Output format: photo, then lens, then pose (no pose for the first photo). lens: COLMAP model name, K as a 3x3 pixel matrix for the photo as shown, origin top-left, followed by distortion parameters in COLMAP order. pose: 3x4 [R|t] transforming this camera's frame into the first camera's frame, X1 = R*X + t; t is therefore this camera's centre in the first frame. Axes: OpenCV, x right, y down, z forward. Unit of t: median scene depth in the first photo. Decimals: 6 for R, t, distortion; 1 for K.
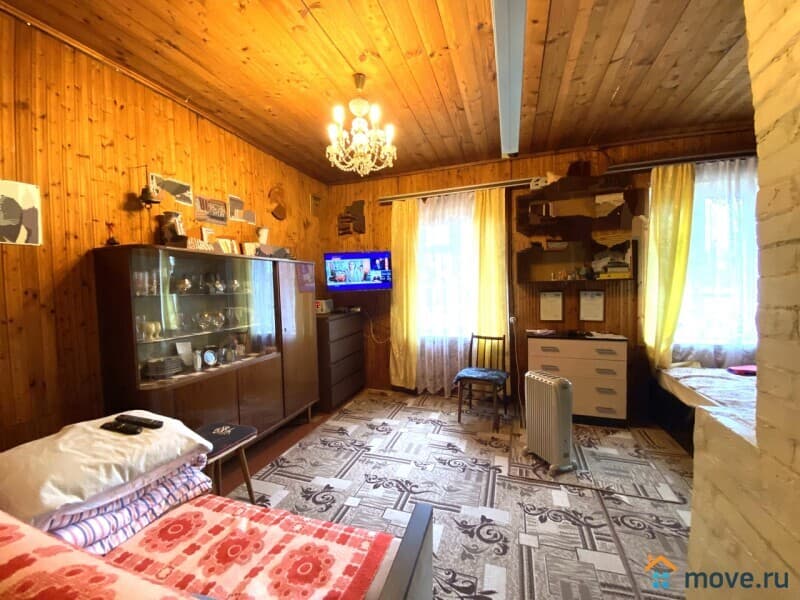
lens RADIAL K [[320.7, 0, 400.0], [0, 320.7, 300.0], [0, 0, 1]] dist [0.000840, -0.010877]
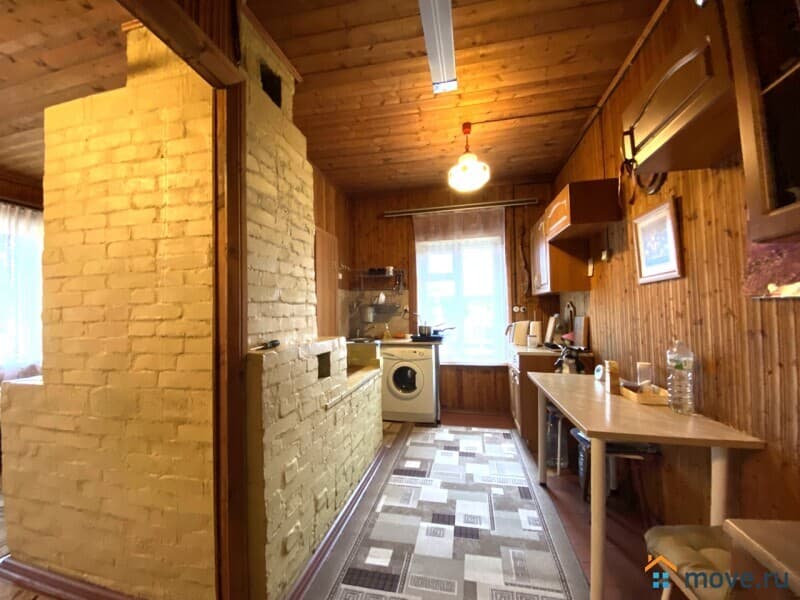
lens RADIAL K [[320.7, 0, 400.0], [0, 320.7, 300.0], [0, 0, 1]] dist [0.000840, -0.010877]
pose [[-0.124170, 0.039864, 0.991460, -0.258746], [0.048309, 0.998251, -0.034087, 0.033787], [-0.991084, 0.043663, -0.125879, -0.228120]]
